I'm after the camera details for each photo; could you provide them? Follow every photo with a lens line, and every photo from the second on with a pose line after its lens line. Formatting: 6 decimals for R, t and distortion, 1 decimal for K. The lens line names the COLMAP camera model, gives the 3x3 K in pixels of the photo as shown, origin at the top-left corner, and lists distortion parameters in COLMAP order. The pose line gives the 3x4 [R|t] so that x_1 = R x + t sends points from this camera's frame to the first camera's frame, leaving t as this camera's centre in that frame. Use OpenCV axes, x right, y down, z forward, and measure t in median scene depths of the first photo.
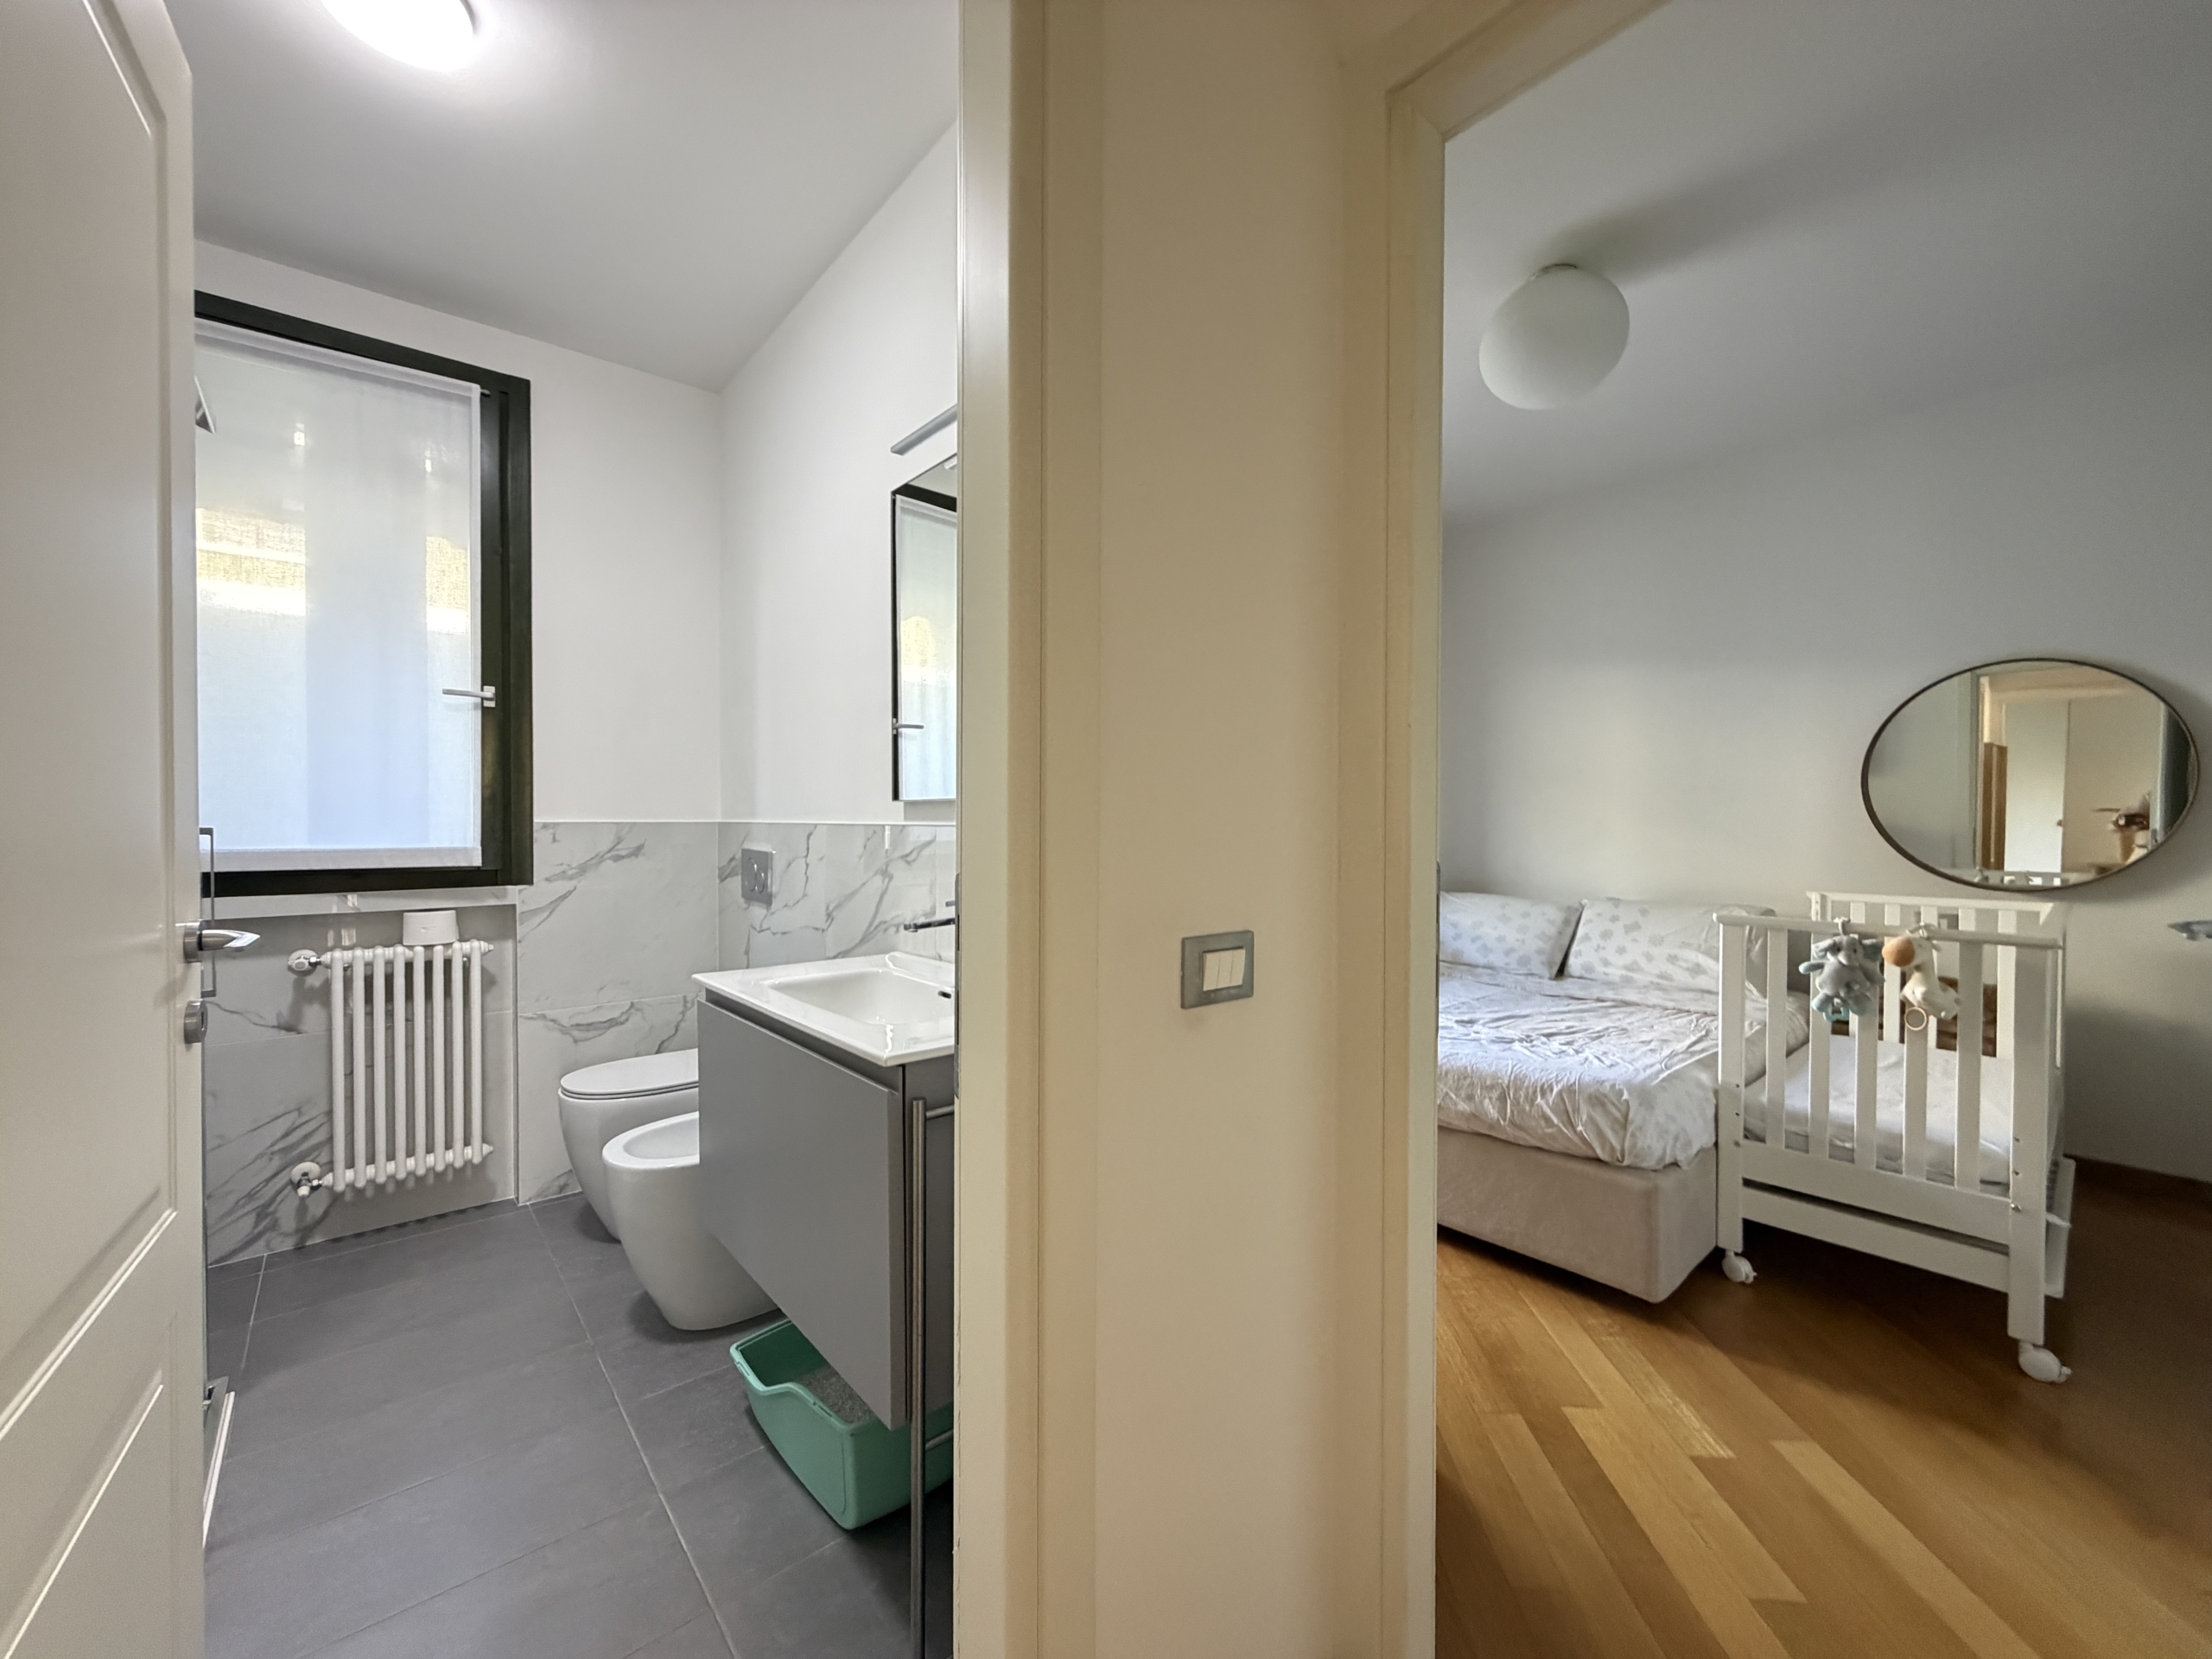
lens RADIAL K [[878.6, 0, 1097.4], [0, 878.6, 836.2], [0, 0, 1]] dist [-0.000277, 0.000235]
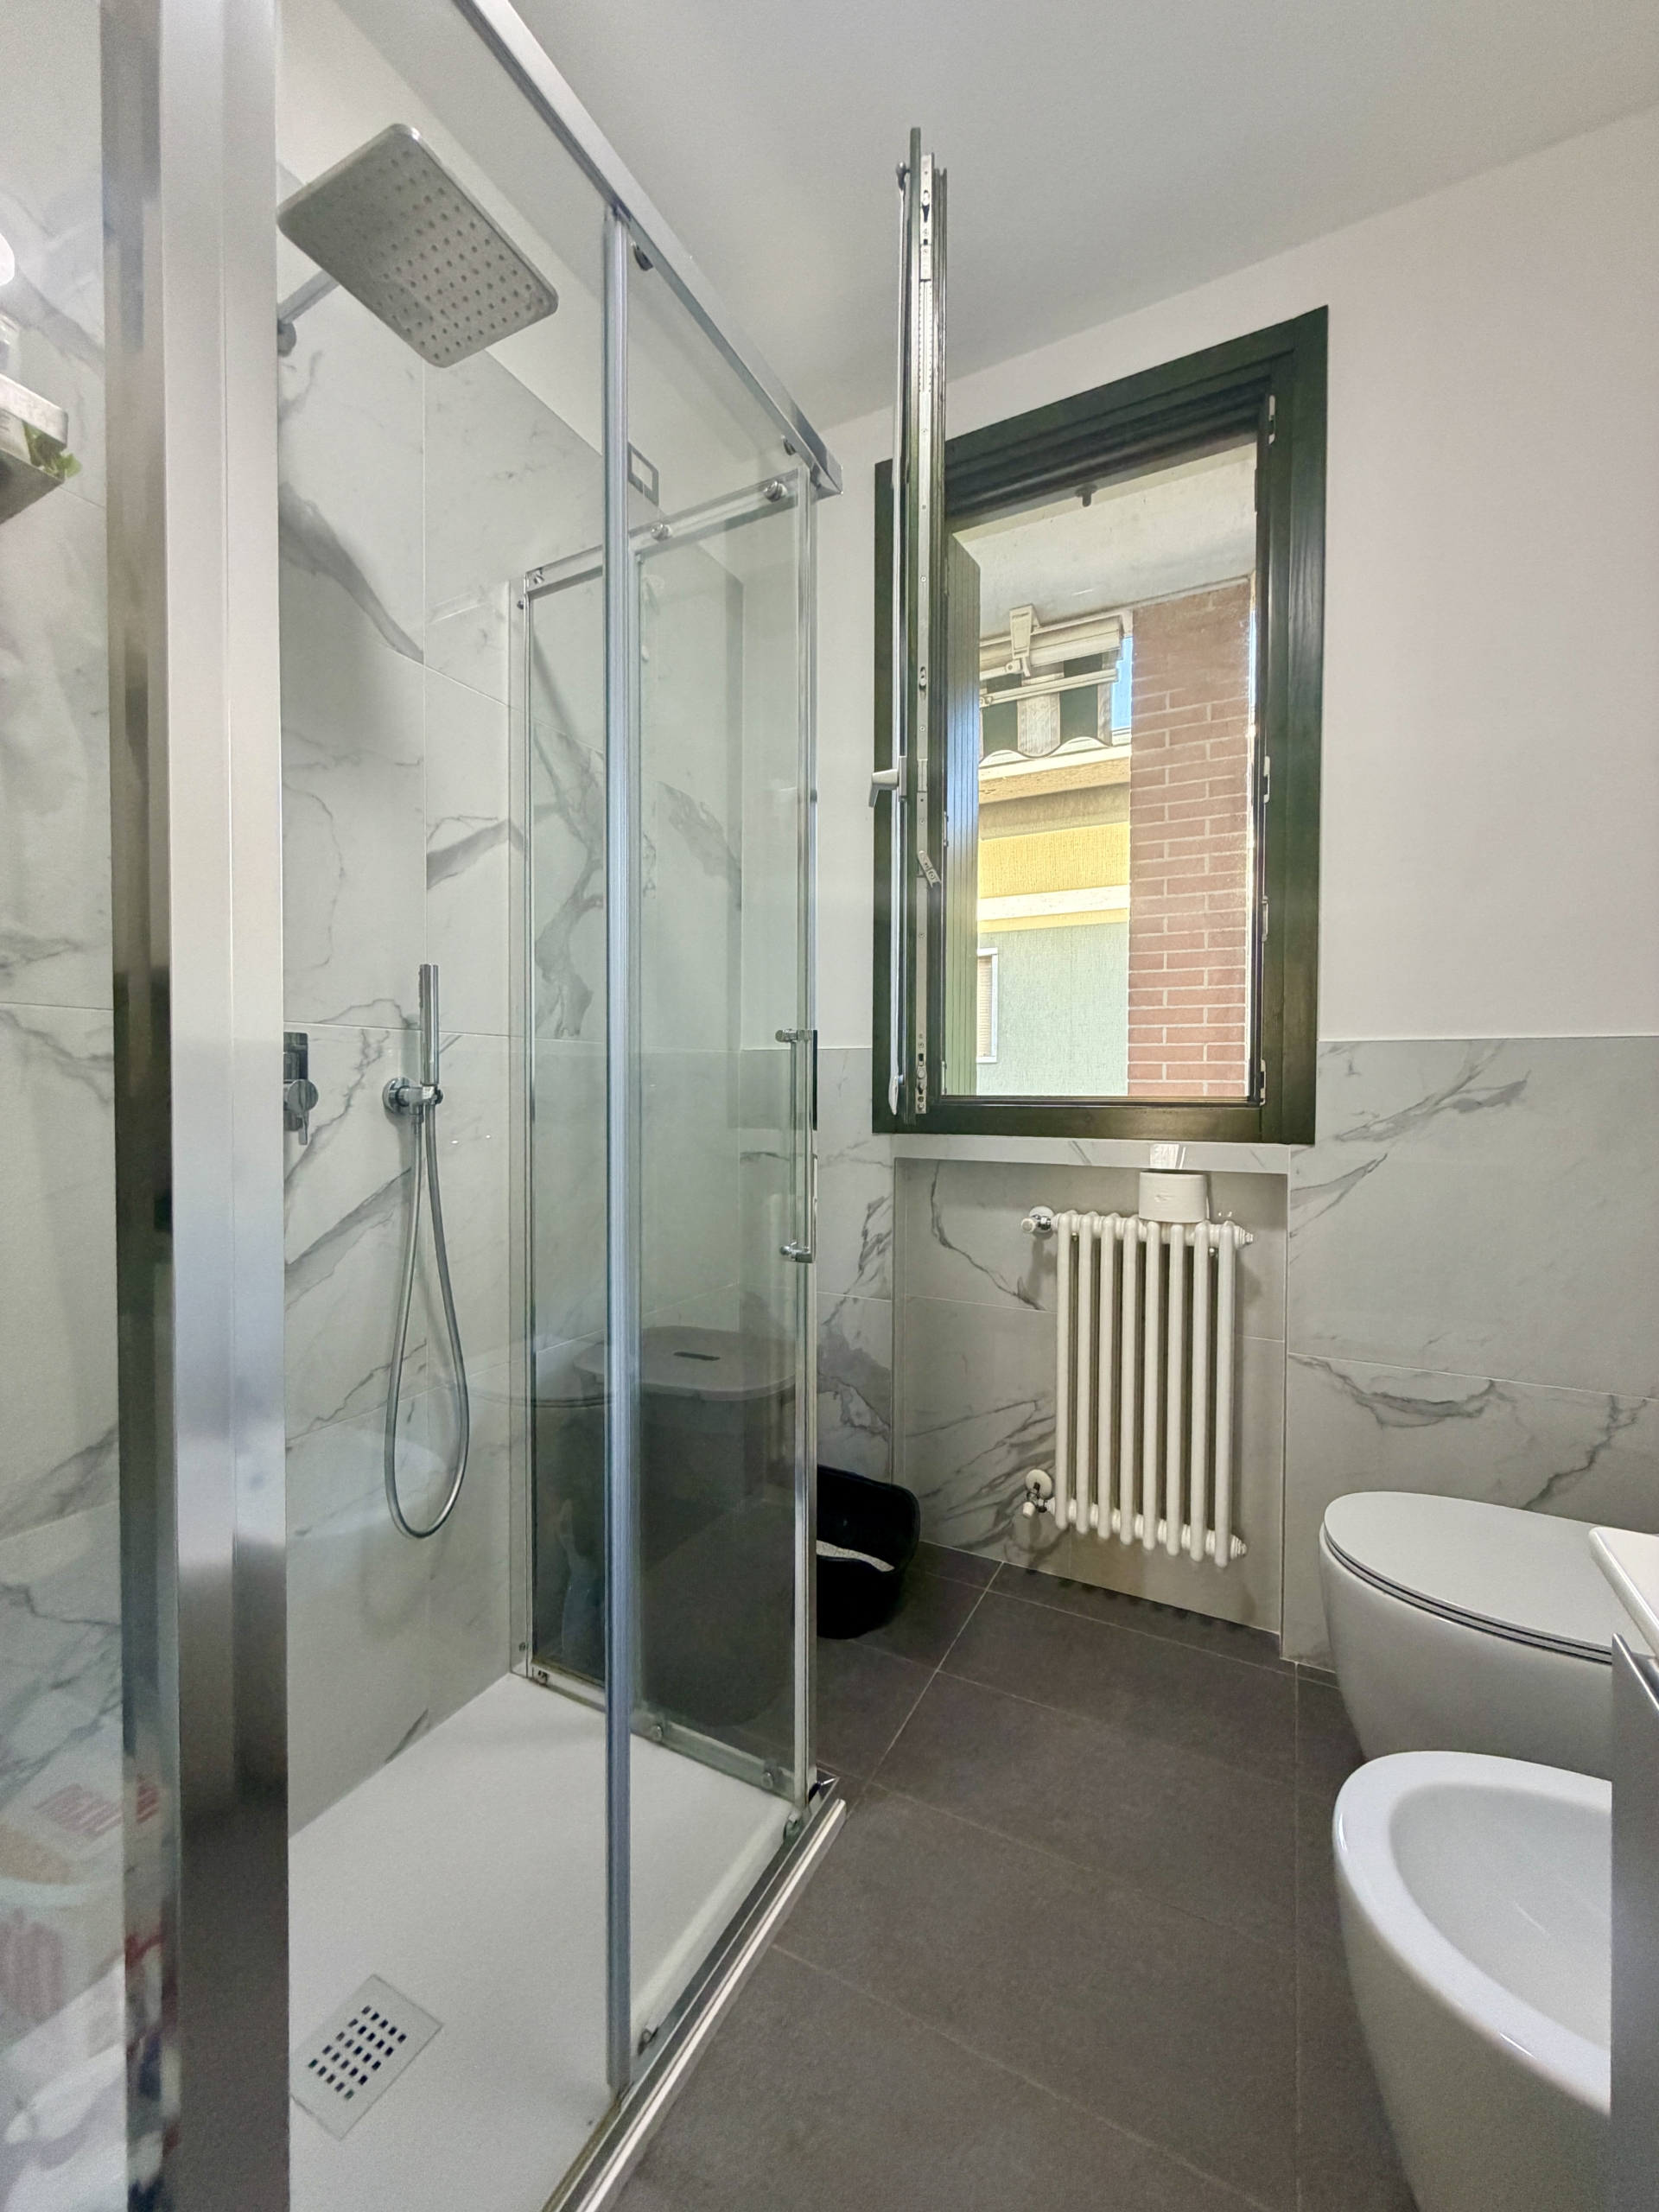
lens RADIAL K [[878.6, 0, 828.2], [0, 878.6, 1101.3], [0, 0, 1]] dist [-0.000277, 0.000235]
pose [[0.372952, 0.015190, -0.927726, -0.229776], [-0.017800, 0.999799, 0.009215, 0.028332], [0.927680, 0.013077, 0.373147, 0.517056]]
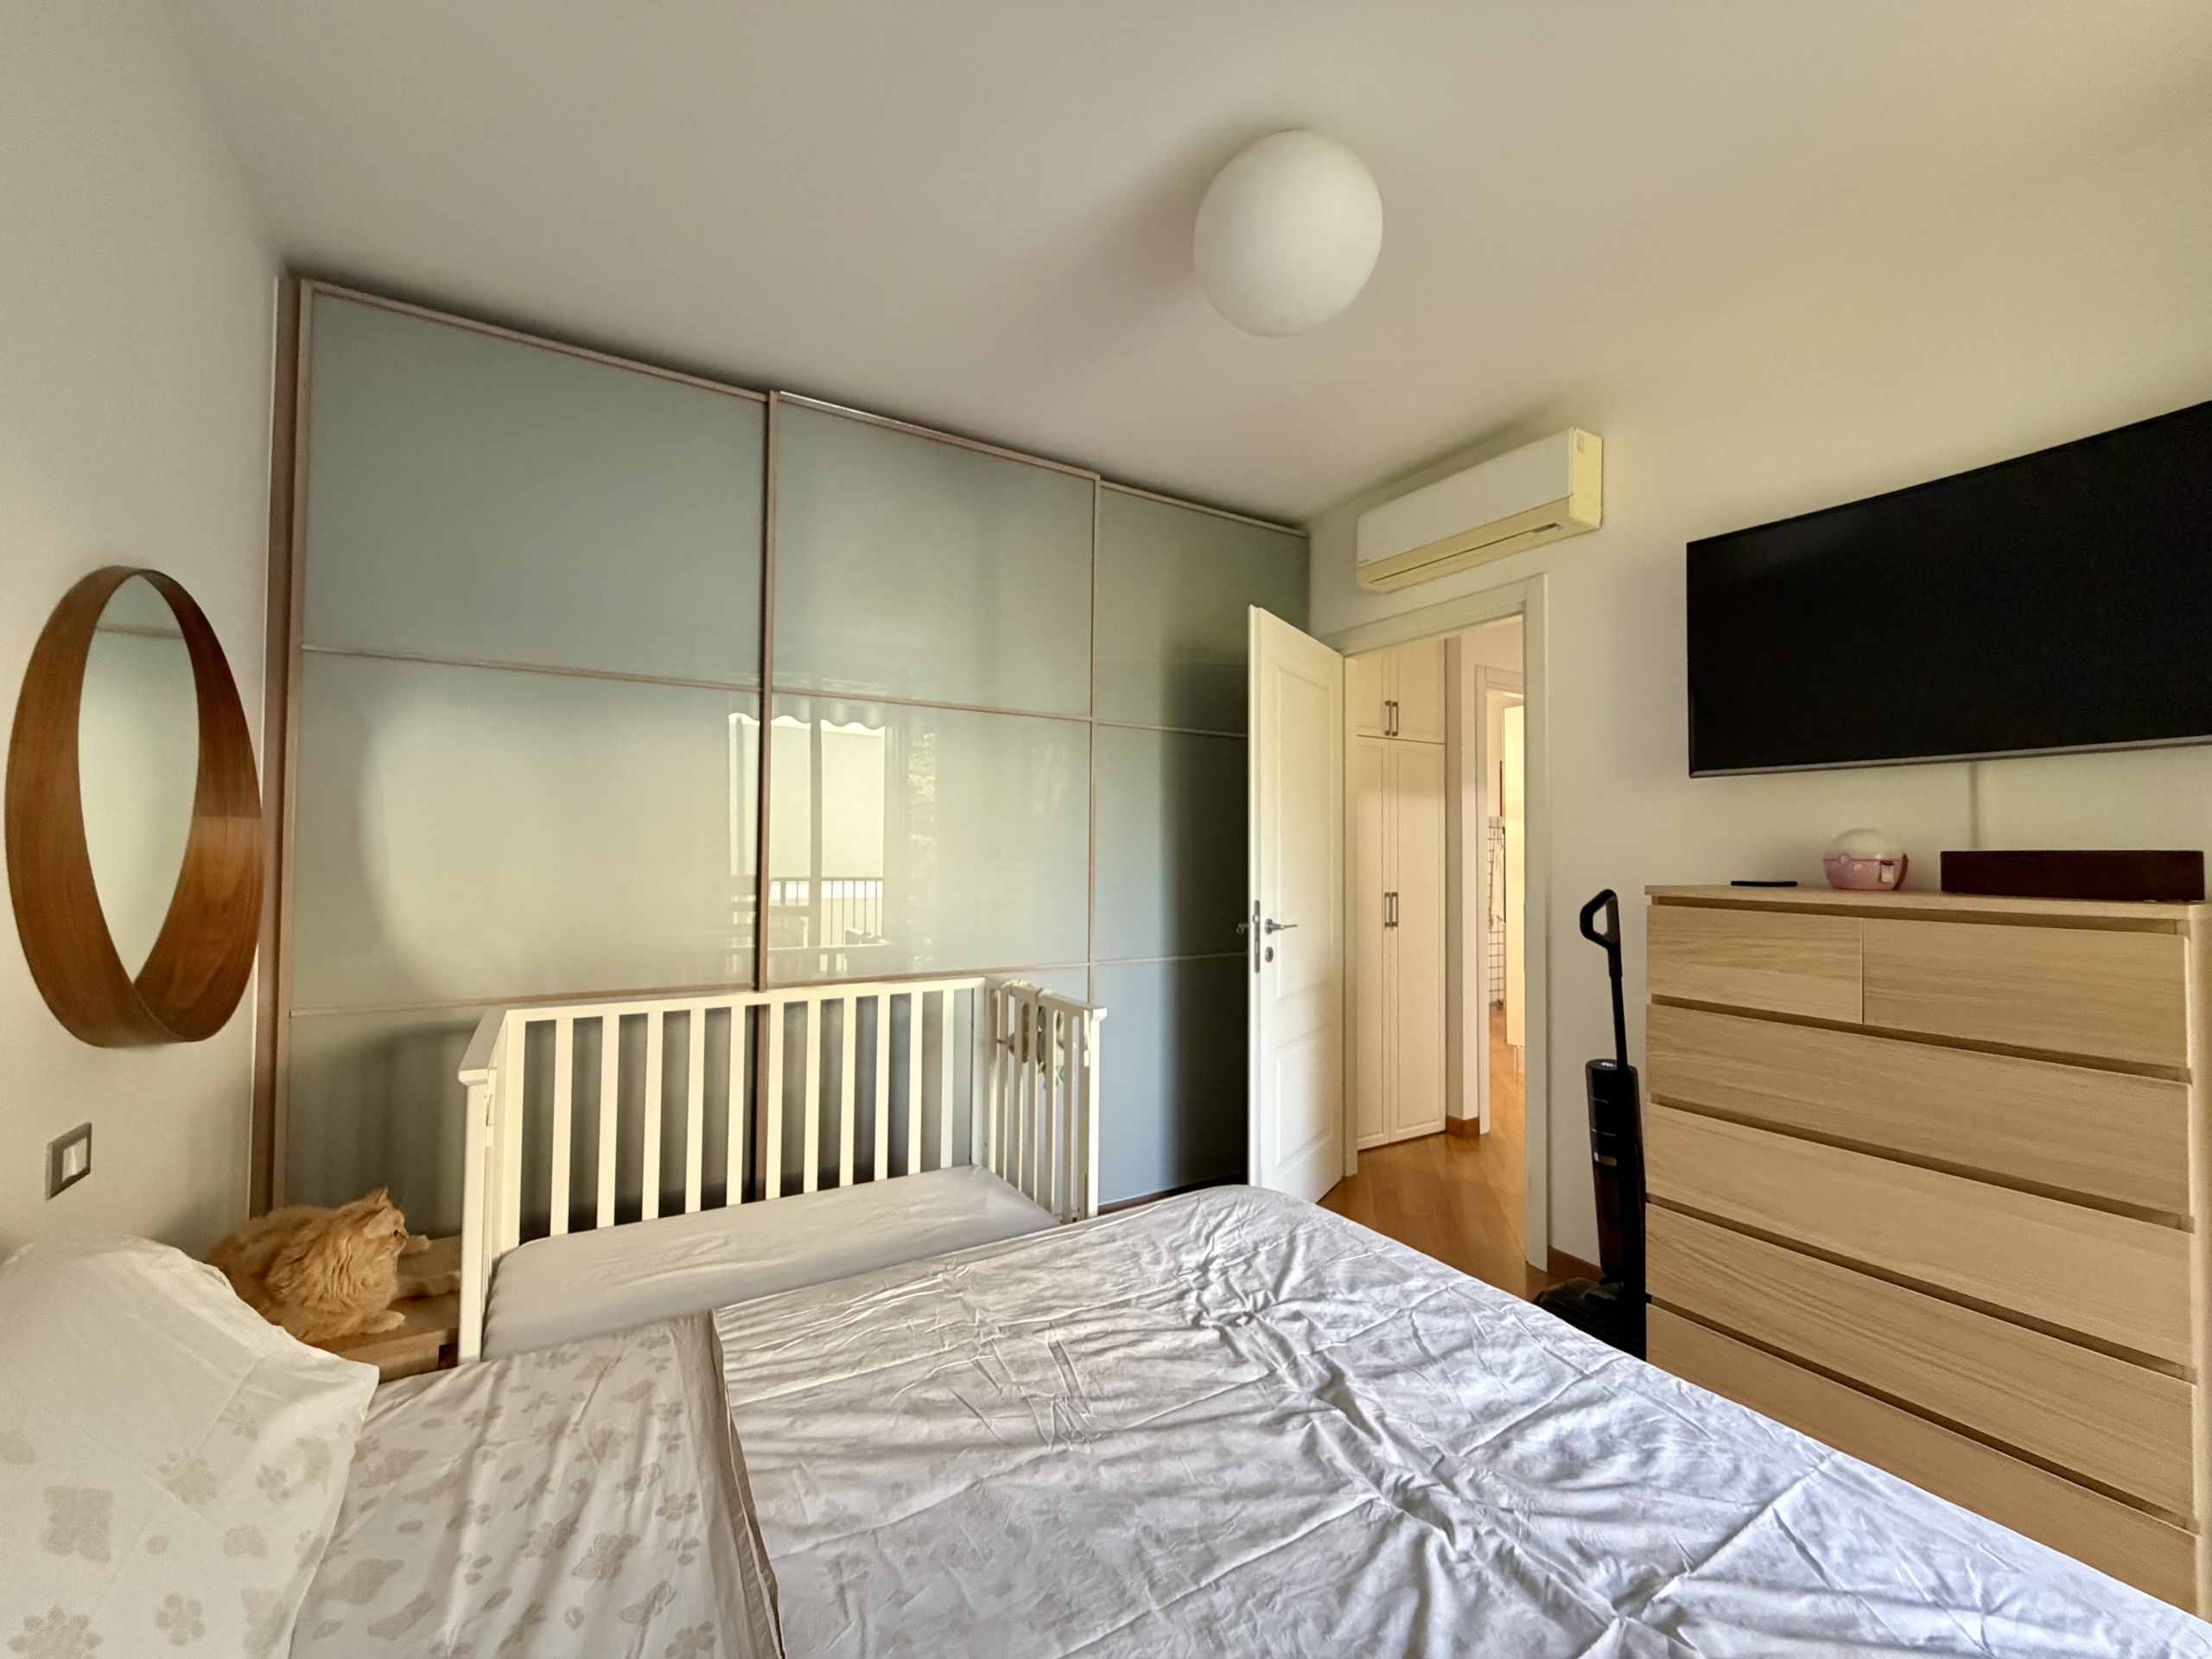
lens RADIAL K [[878.6, 0, 1095.7], [0, 878.6, 836.4], [0, 0, 1]] dist [-0.000277, 0.000235]
pose [[-0.983767, -0.010096, 0.179166, 0.517932], [-0.011114, 0.999927, -0.004678, -0.066498], [-0.179106, -0.006593, -0.983808, 1.655779]]
